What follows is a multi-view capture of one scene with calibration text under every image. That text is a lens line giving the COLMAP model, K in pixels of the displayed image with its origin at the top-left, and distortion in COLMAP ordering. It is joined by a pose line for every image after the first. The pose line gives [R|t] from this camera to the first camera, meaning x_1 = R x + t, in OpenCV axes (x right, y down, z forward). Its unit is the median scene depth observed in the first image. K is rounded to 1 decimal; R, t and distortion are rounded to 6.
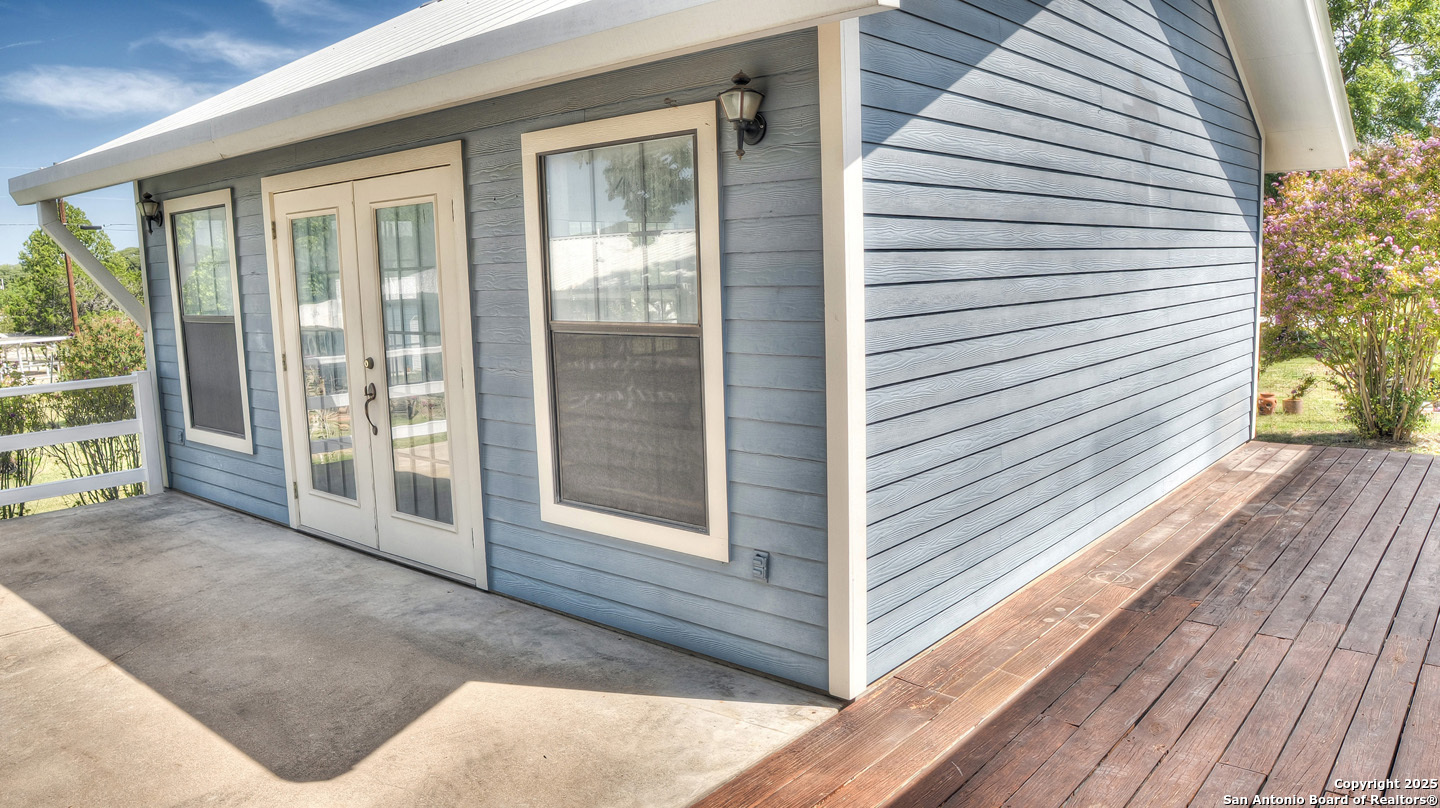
lens RADIAL K [[999.7, 0, 720.0], [0, 999.7, 404.0], [0, 0, 1]] dist [-0.103243, 0.112761]
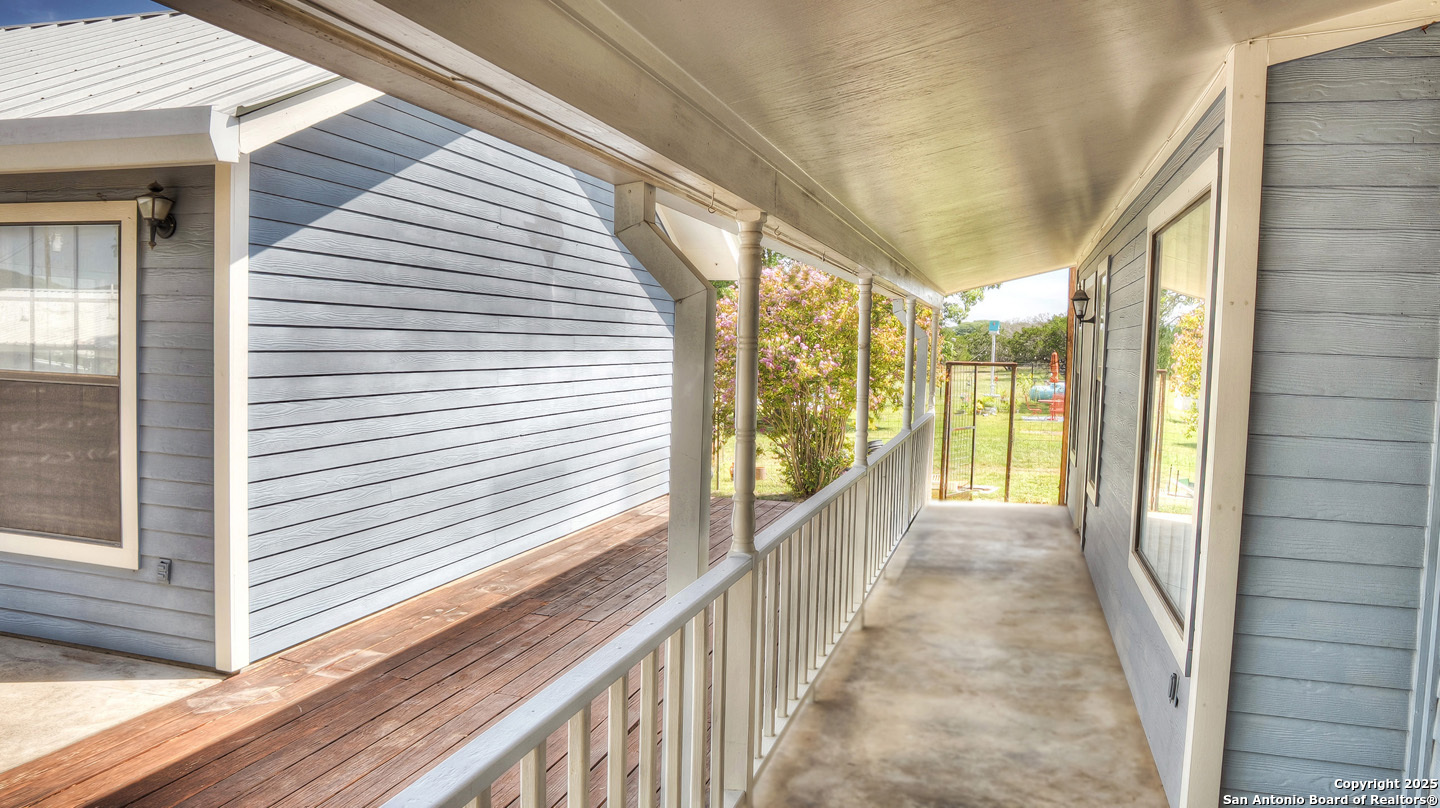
lens RADIAL K [[1015.2, 0, 718.6], [0, 1015.2, 410.9], [0, 0, 1]] dist [-0.096042, 0.064392]
pose [[0.914885, 0.032255, 0.402424, 0.166407], [-0.005273, 0.997673, -0.067977, 0.042058], [-0.403680, 0.060069, 0.912926, -0.412041]]
